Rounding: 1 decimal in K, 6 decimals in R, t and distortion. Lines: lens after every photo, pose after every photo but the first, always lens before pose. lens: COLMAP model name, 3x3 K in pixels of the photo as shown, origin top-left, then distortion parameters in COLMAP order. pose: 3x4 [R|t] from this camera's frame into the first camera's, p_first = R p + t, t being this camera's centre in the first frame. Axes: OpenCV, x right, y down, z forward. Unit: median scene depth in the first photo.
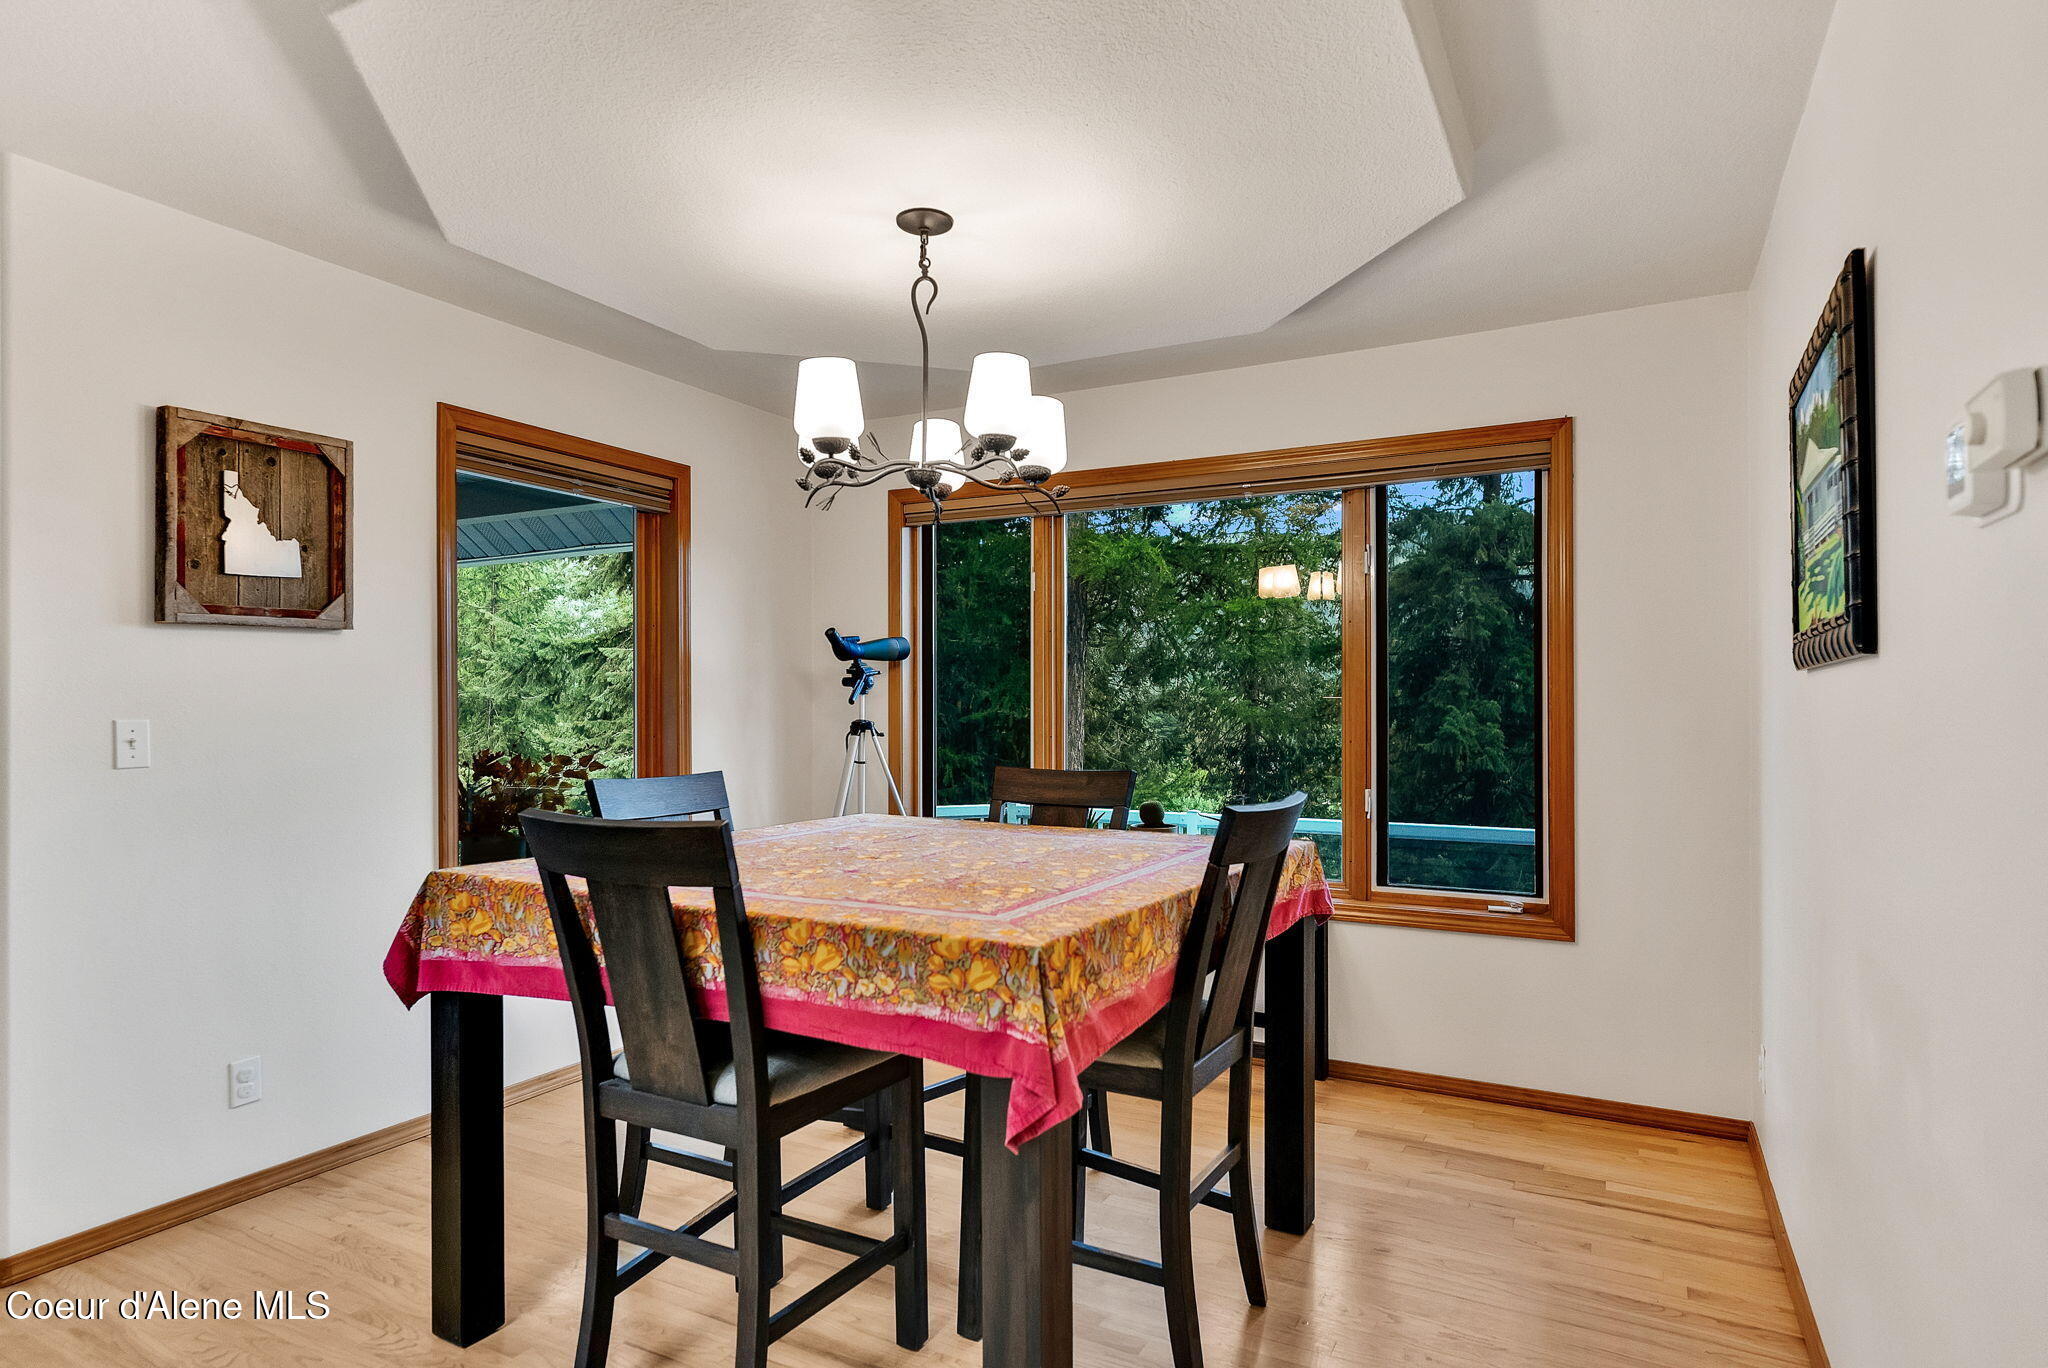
lens RADIAL K [[1128.3, 0, 1019.6], [0, 1128.3, 680.9], [0, 0, 1]] dist [0.000337, -0.000180]
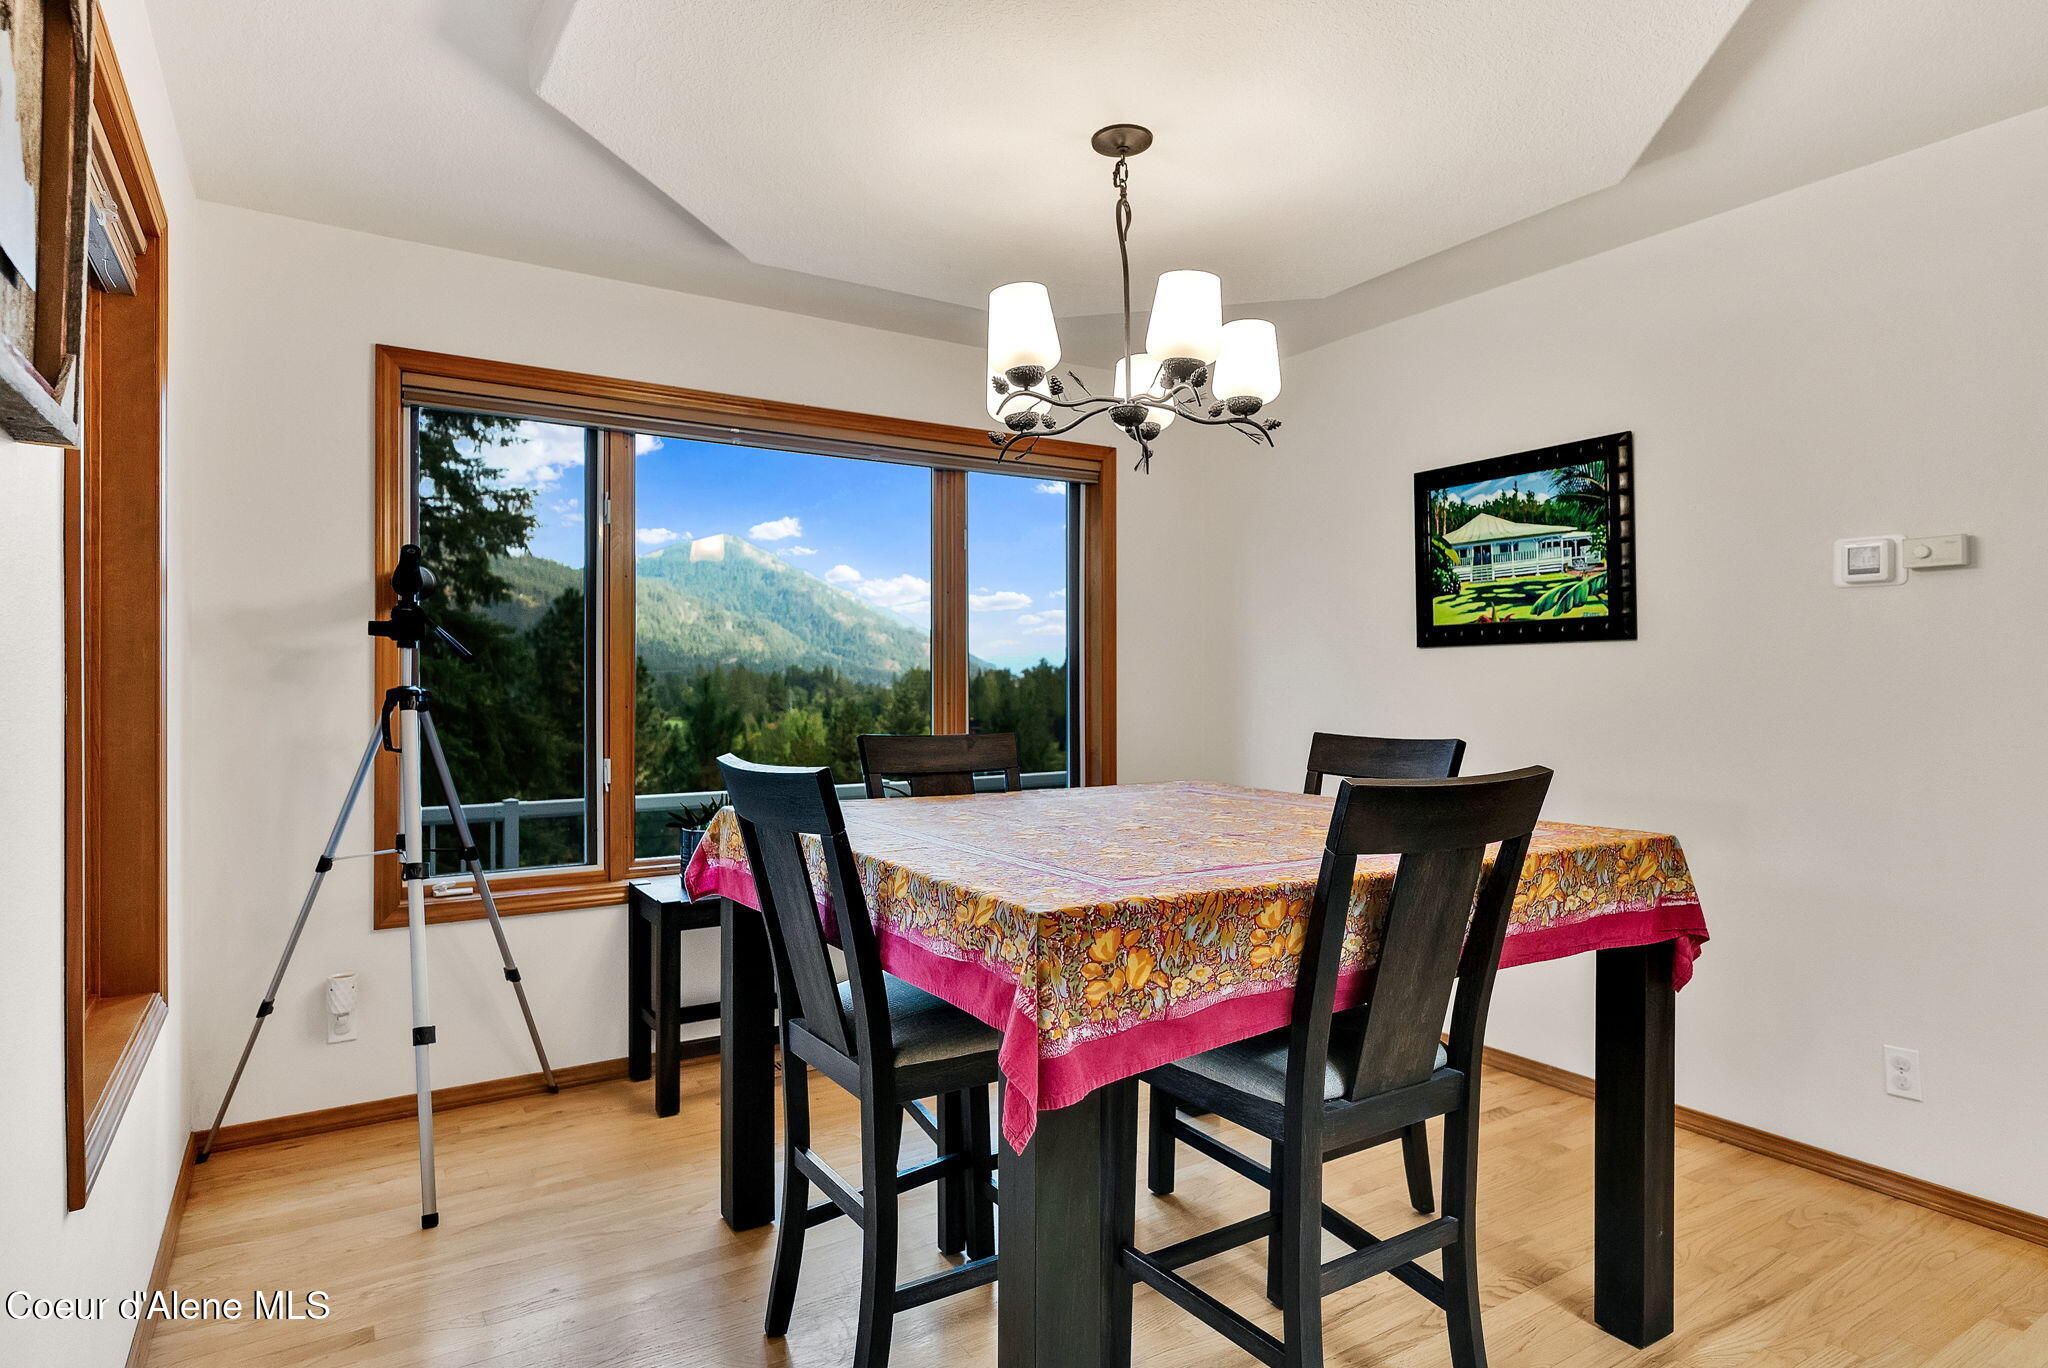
lens RADIAL K [[1128.3, 0, 1019.6], [0, 1128.3, 680.9], [0, 0, 1]] dist [0.000337, -0.000180]
pose [[0.494603, -0.001409, 0.869118, -0.935662], [-0.015507, 0.999825, 0.010445, 0.030669], [-0.868981, -0.018643, 0.494495, 0.621286]]
